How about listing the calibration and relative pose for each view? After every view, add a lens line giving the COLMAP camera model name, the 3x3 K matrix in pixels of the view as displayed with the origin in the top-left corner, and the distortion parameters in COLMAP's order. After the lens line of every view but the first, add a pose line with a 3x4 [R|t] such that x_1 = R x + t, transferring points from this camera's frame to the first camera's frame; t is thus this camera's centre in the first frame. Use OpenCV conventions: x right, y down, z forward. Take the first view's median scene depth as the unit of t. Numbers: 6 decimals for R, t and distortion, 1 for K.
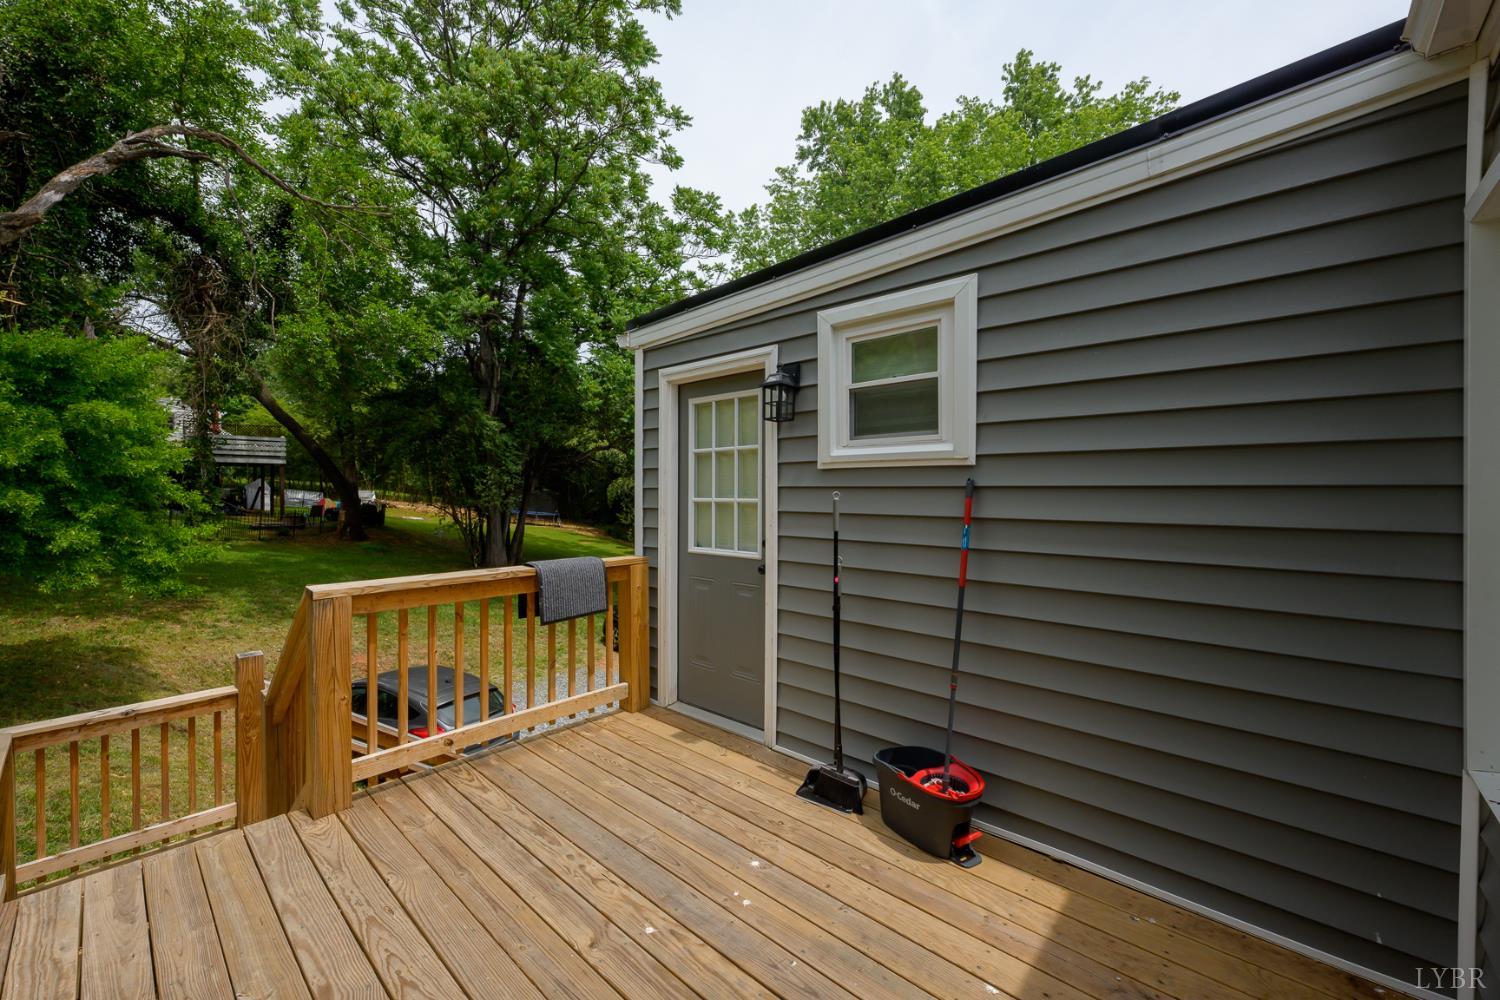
lens RADIAL K [[593.0, 0, 758.2], [0, 593.0, 491.3], [0, 0, 1]] dist [0.001058, -0.001066]
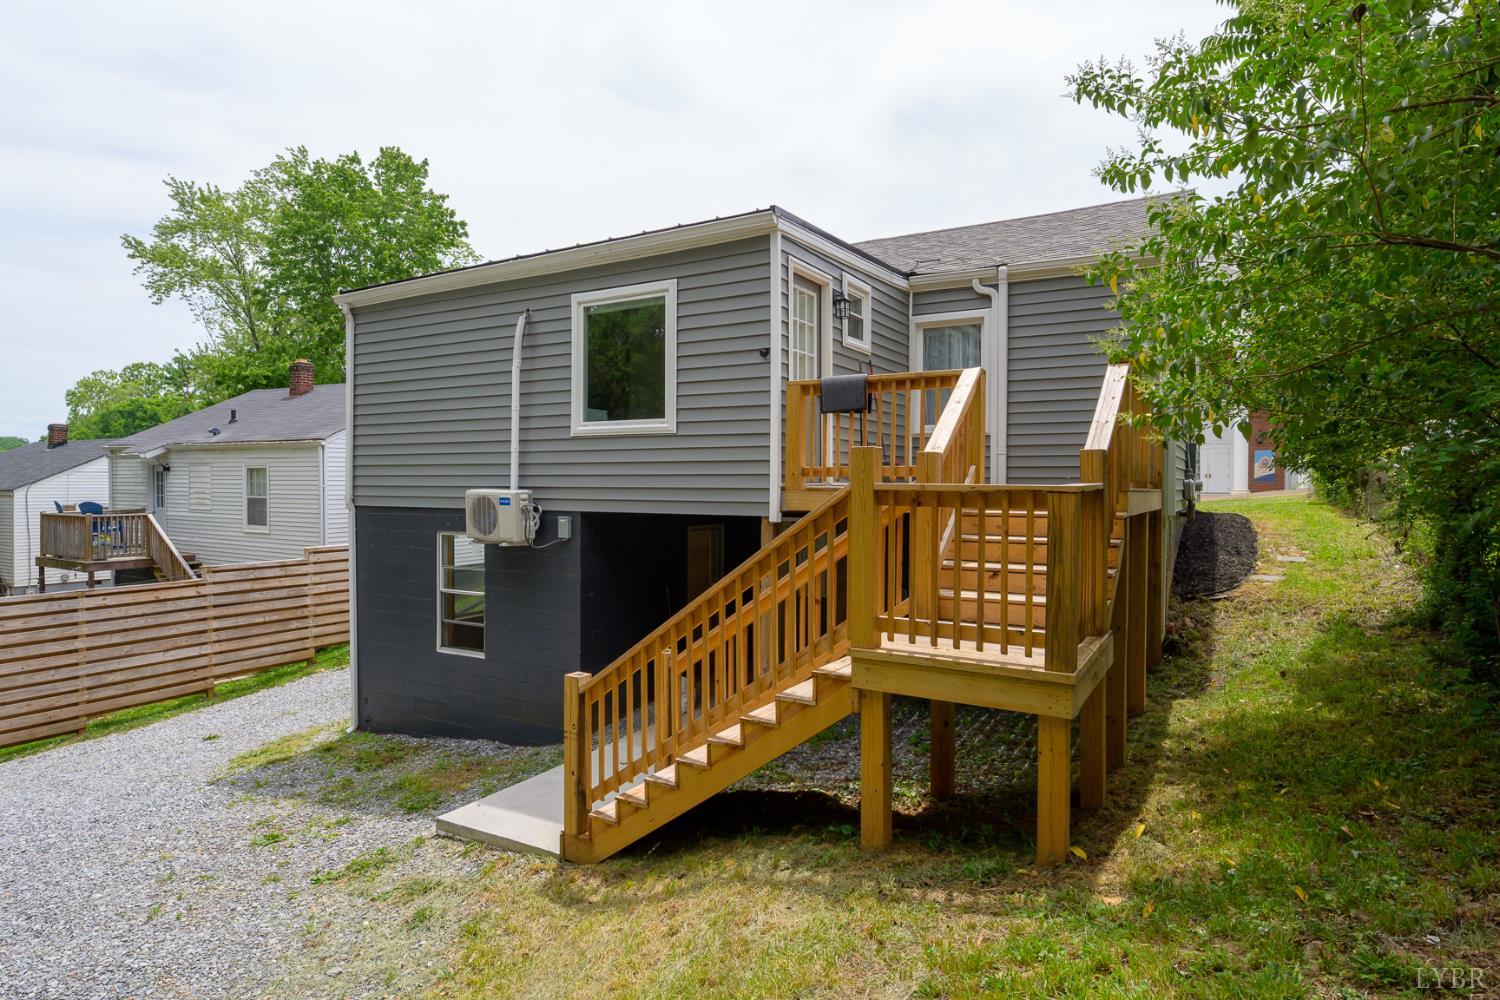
lens RADIAL K [[842.6, 0, 750.6], [0, 842.6, 487.0], [0, 0, 1]] dist [0.006590, 0.000204]
pose [[-0.188883, -0.009283, 0.981956, -3.015295], [-0.008343, 0.999934, 0.007848, 0.480999], [-0.981964, -0.006710, -0.188948, 2.027038]]
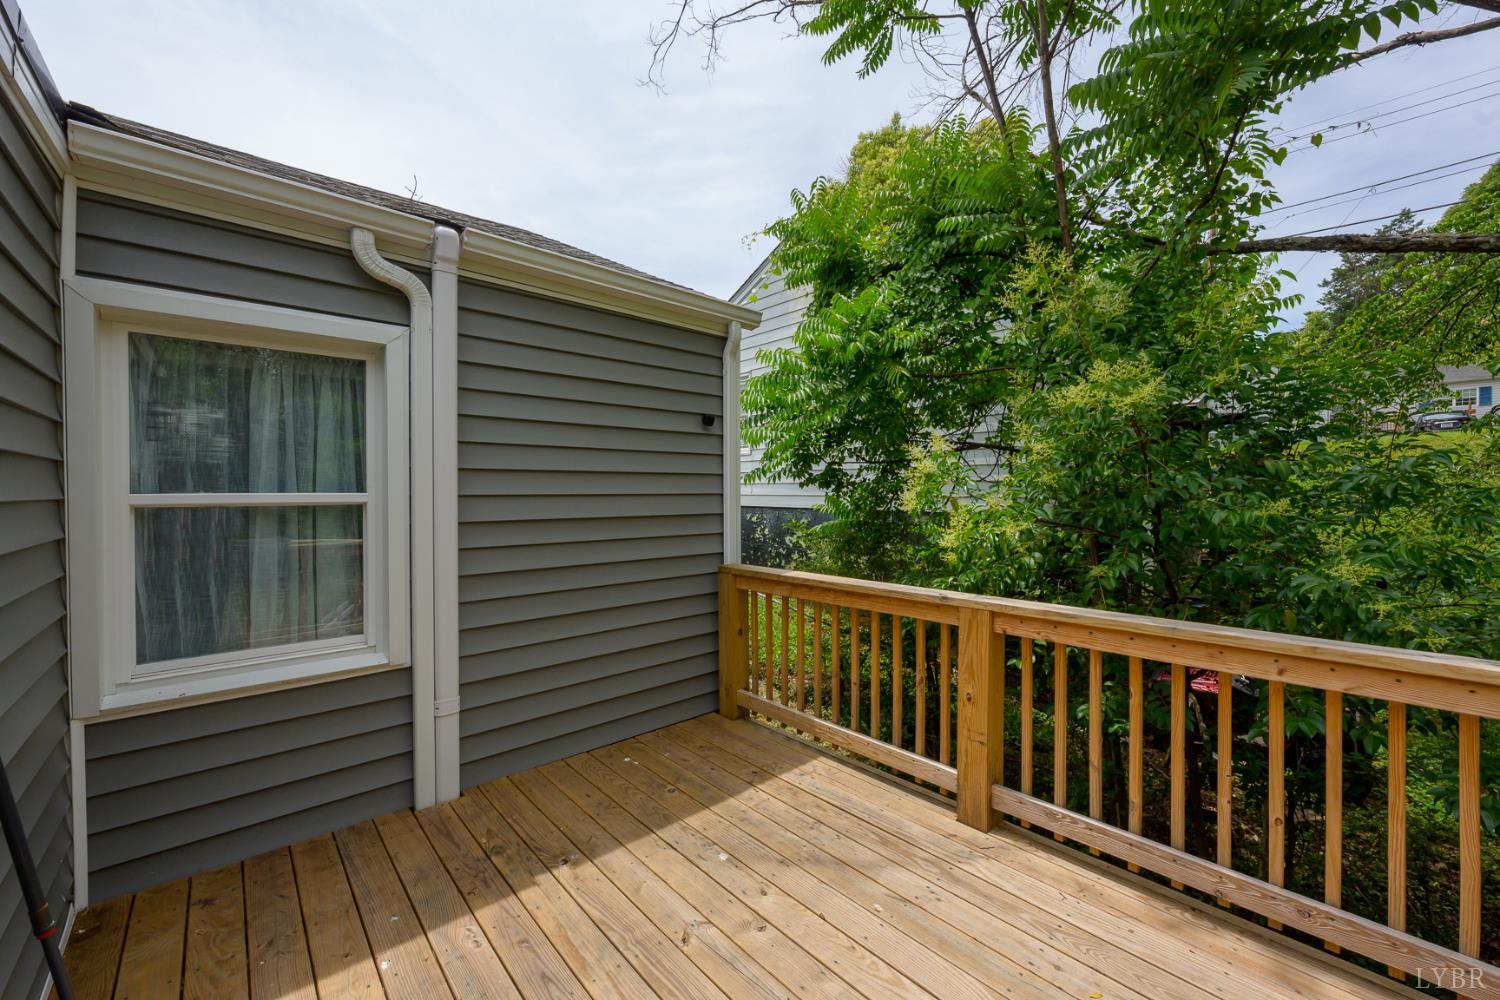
lens RADIAL K [[593.0, 0, 742.4], [0, 593.0, 495.7], [0, 0, 1]] dist [0.001058, -0.001066]
pose [[-0.992646, 0.001818, 0.121038, -0.220796], [0.002079, 0.999996, 0.002031, -0.011125], [-0.121033, 0.002267, -0.992646, 1.193653]]
